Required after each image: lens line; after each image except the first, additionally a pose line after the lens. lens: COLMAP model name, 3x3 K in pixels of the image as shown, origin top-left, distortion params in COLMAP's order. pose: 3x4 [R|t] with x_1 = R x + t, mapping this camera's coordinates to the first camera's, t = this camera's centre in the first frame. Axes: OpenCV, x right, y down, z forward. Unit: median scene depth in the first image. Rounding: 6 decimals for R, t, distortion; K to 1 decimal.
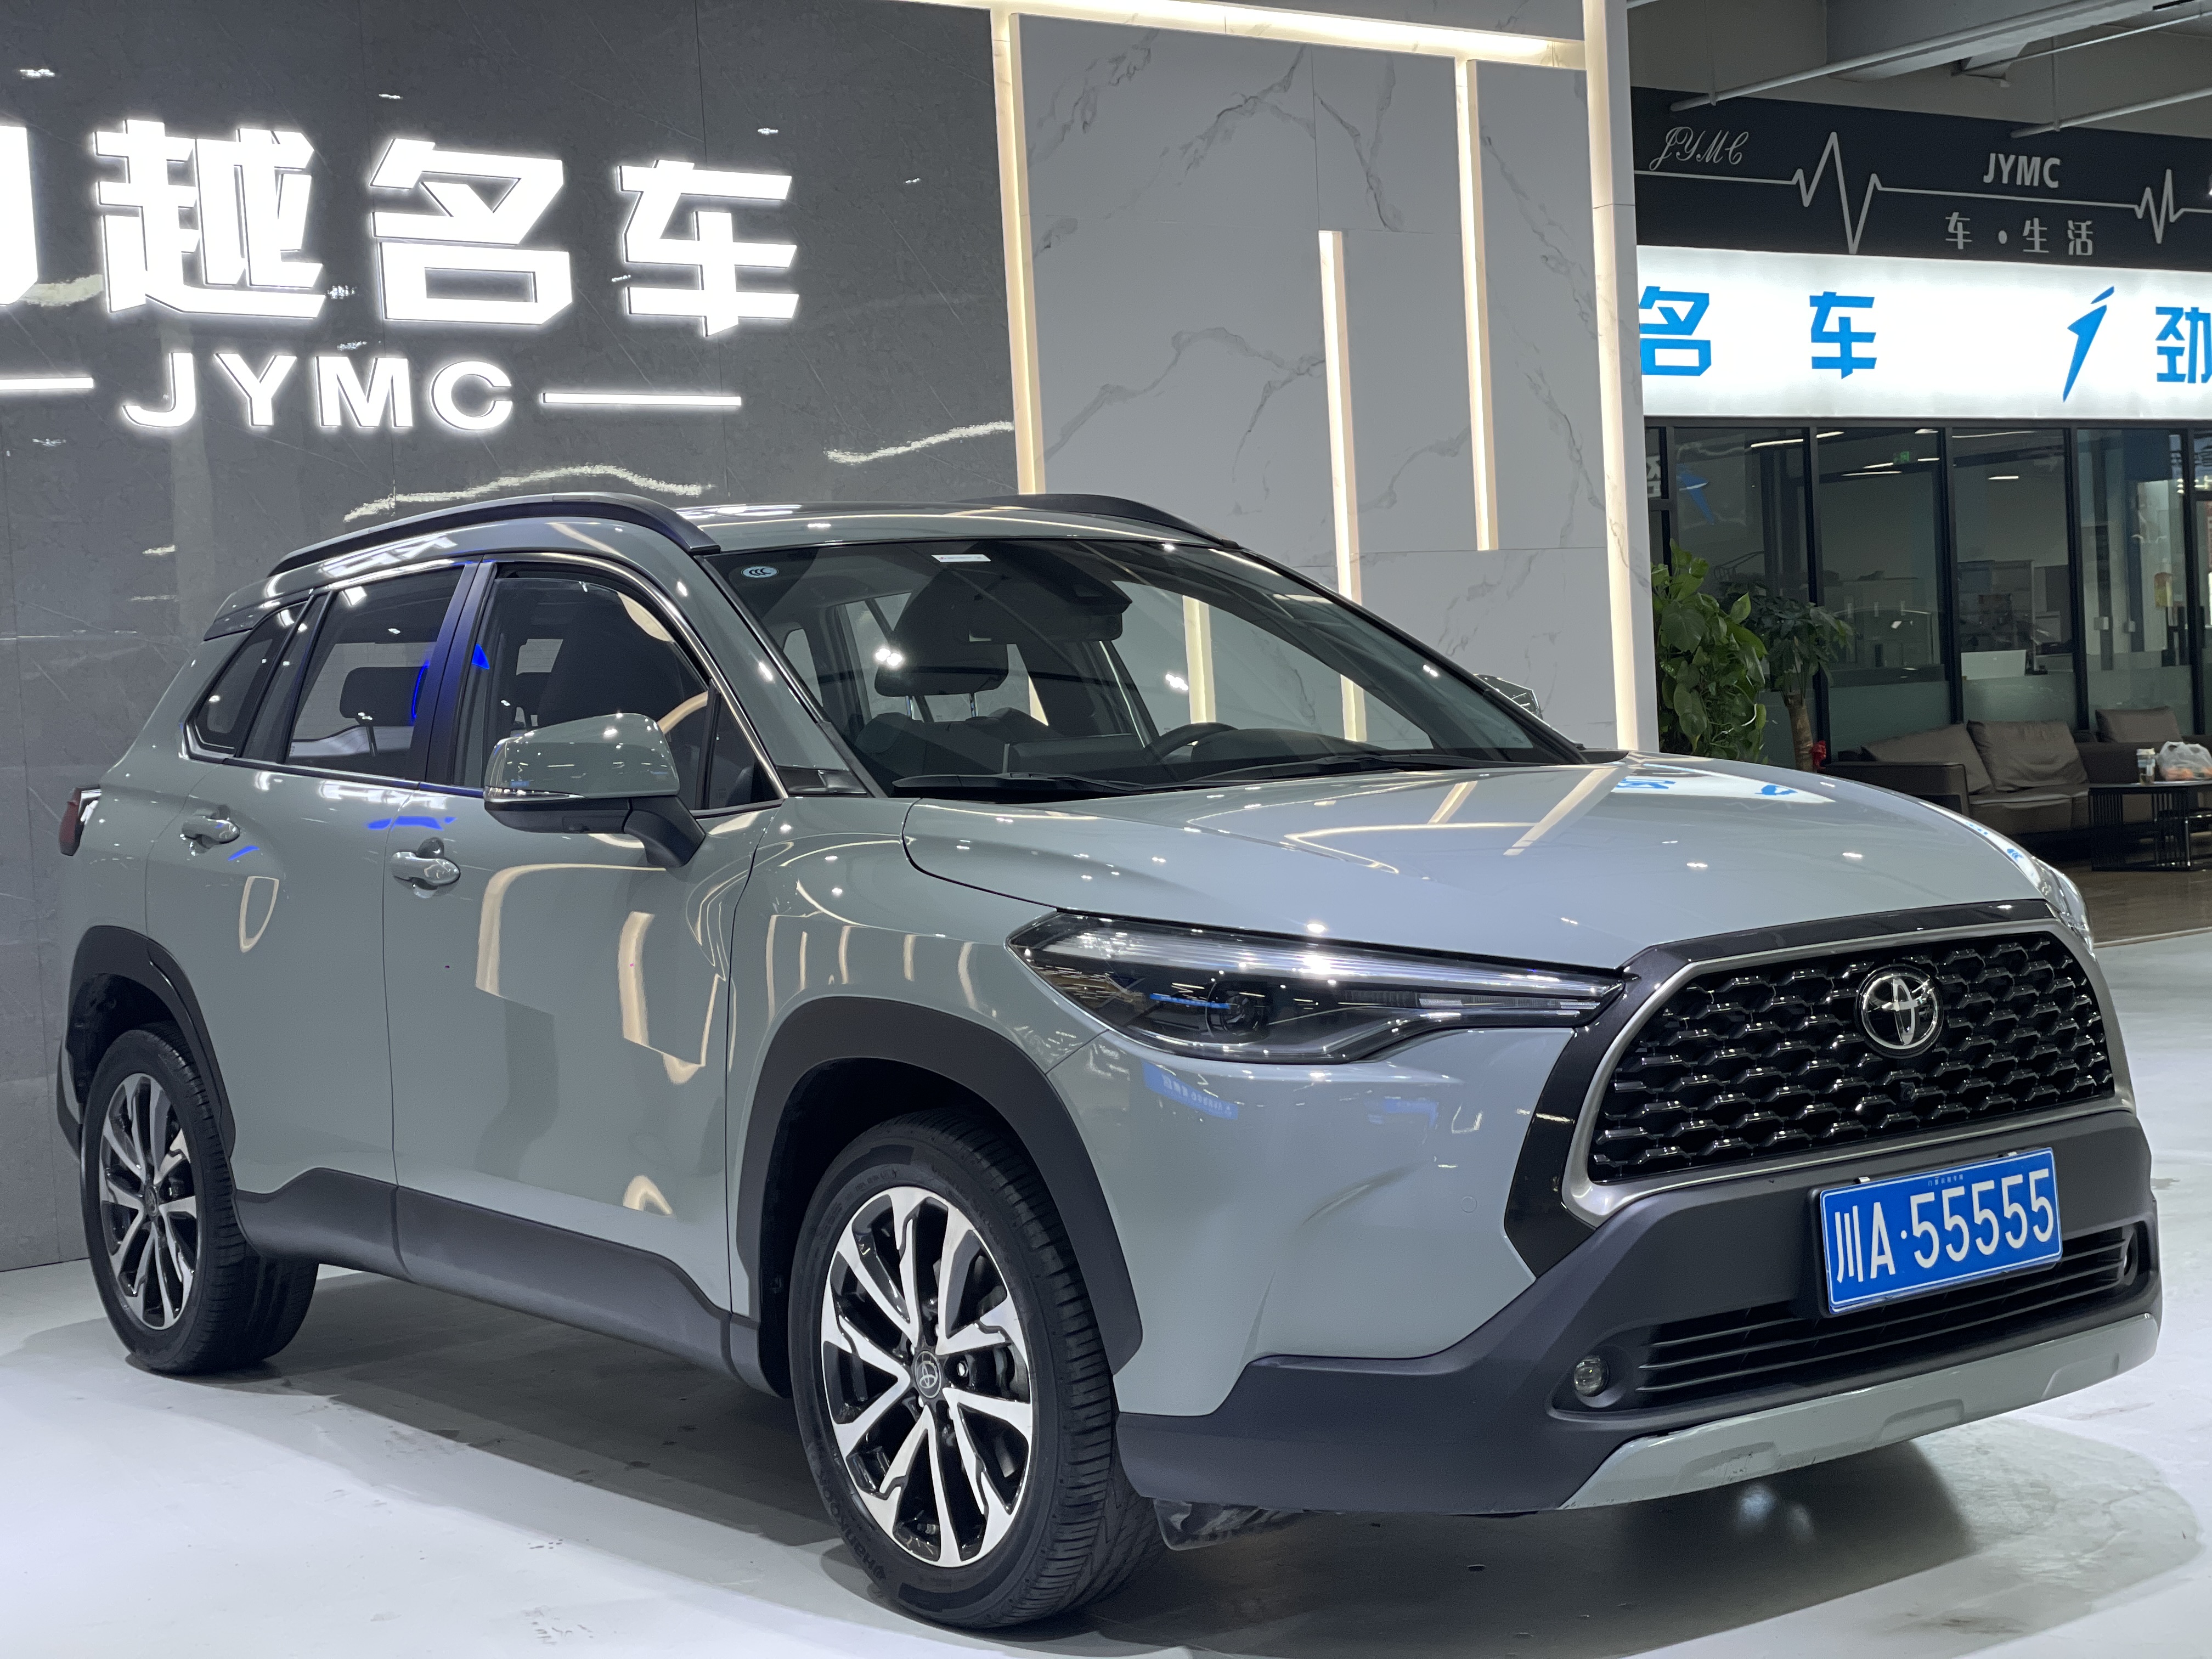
lens RADIAL K [[3291.9, 0, 1109.4], [0, 3291.9, 832.2], [0, 0, 1]] dist [0.111584, 0.000000]
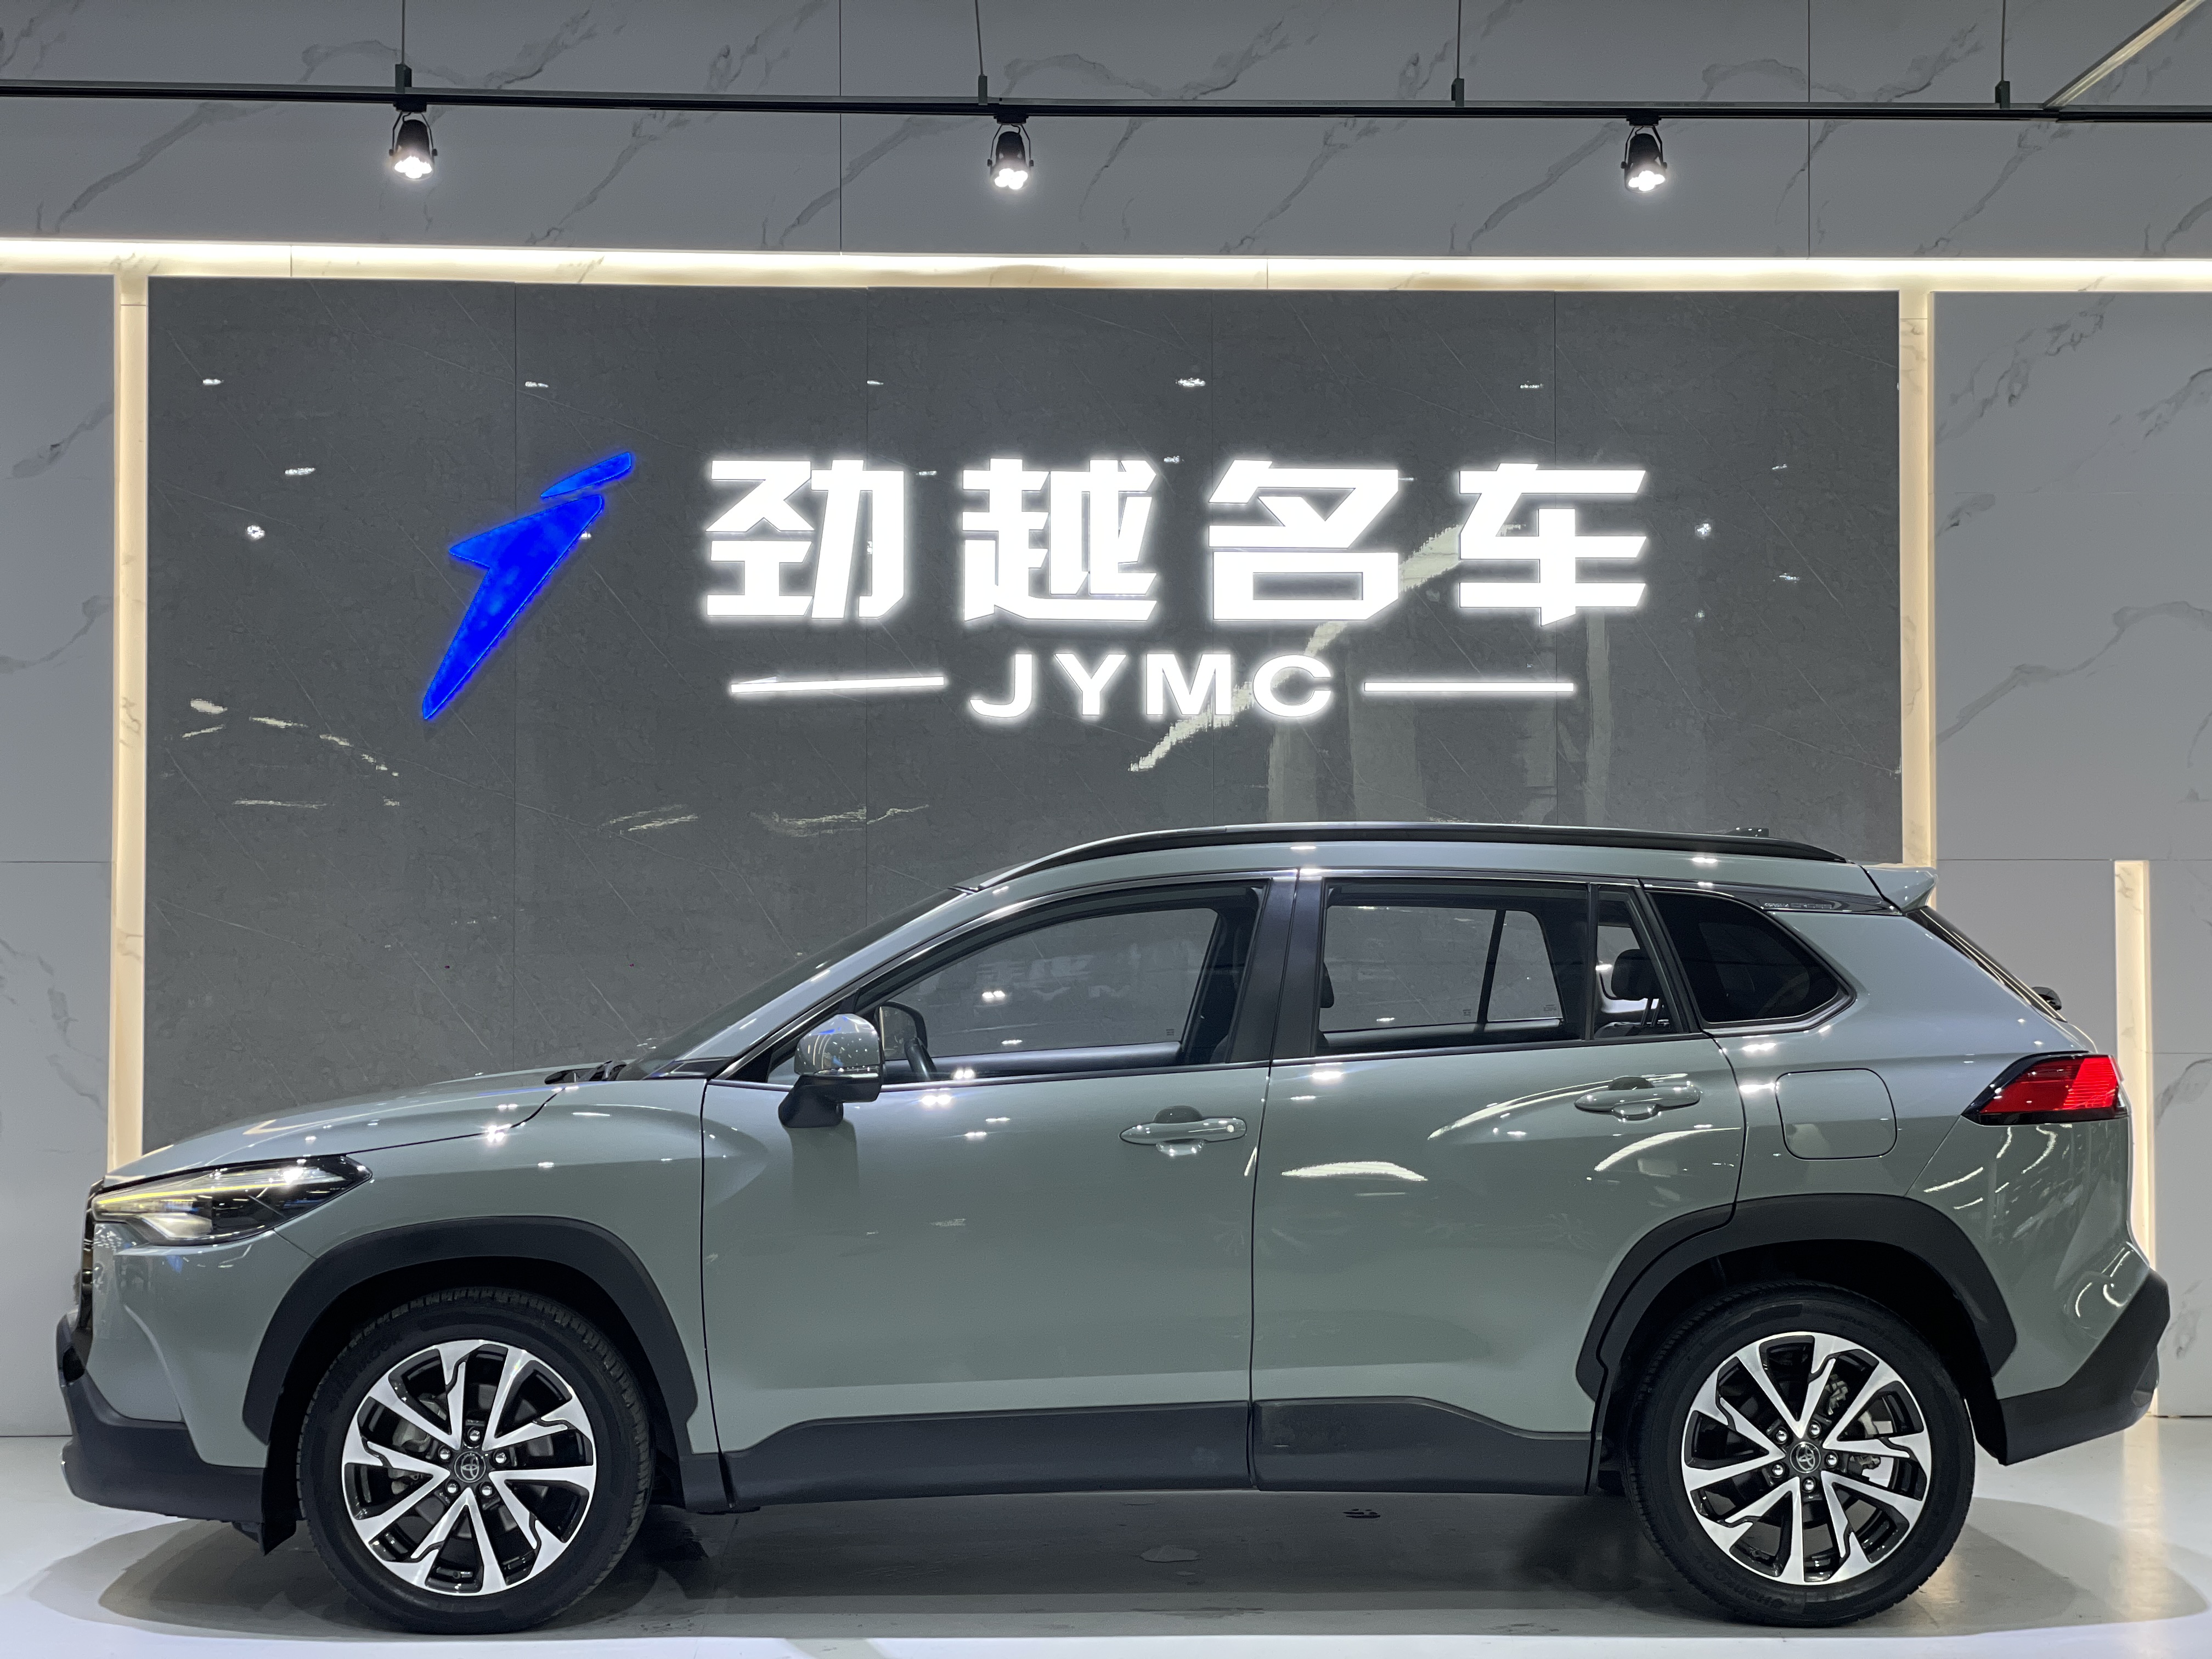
lens RADIAL K [[3291.9, 0, 1119.6], [0, 3291.9, 847.4], [0, 0, 1]] dist [0.111584, 0.000000]
pose [[0.820476, 0.038488, -0.570384, 0.399506], [-0.066967, 0.997333, -0.029032, -0.044396], [0.567745, 0.062017, 0.820865, 0.075765]]
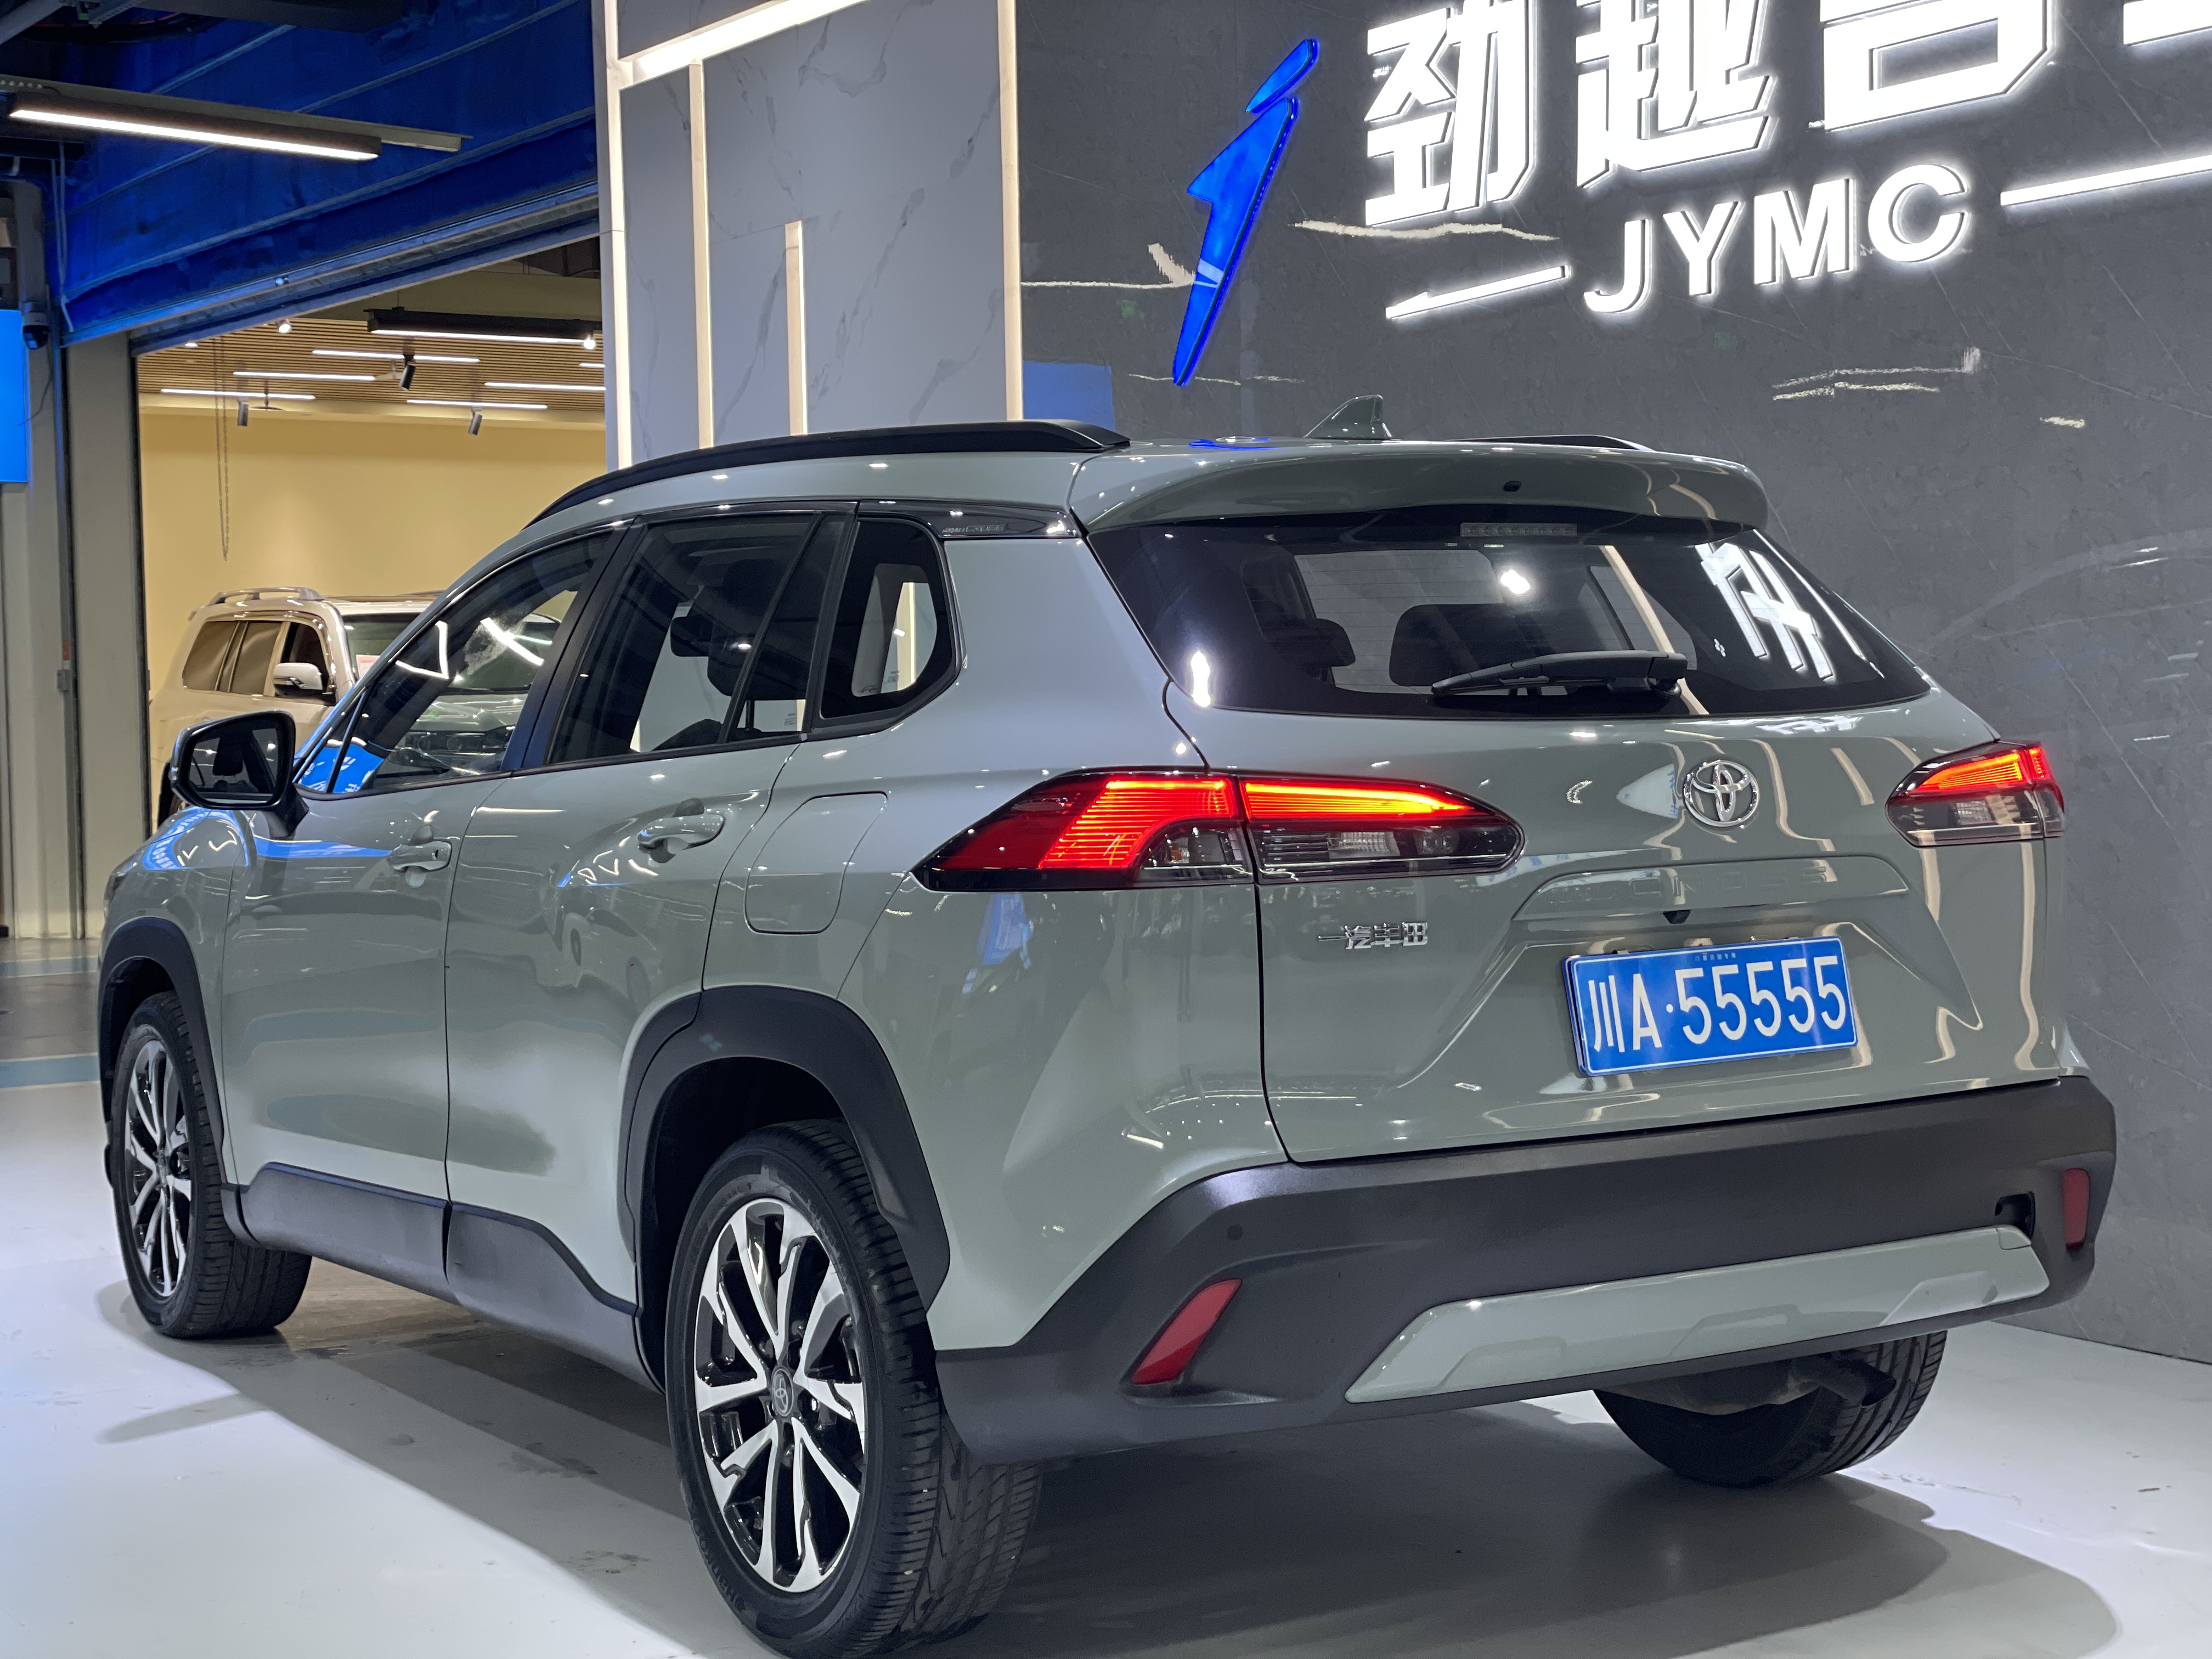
lens RADIAL K [[3291.9, 0, 1097.3], [0, 3291.9, 837.2], [0, 0, 1]] dist [0.111584, 0.000000]
pose [[-0.069283, 0.102006, -0.992368, 0.577615], [-0.014626, 0.994548, 0.103251, -0.070865], [0.997490, 0.021668, -0.067413, 0.902977]]
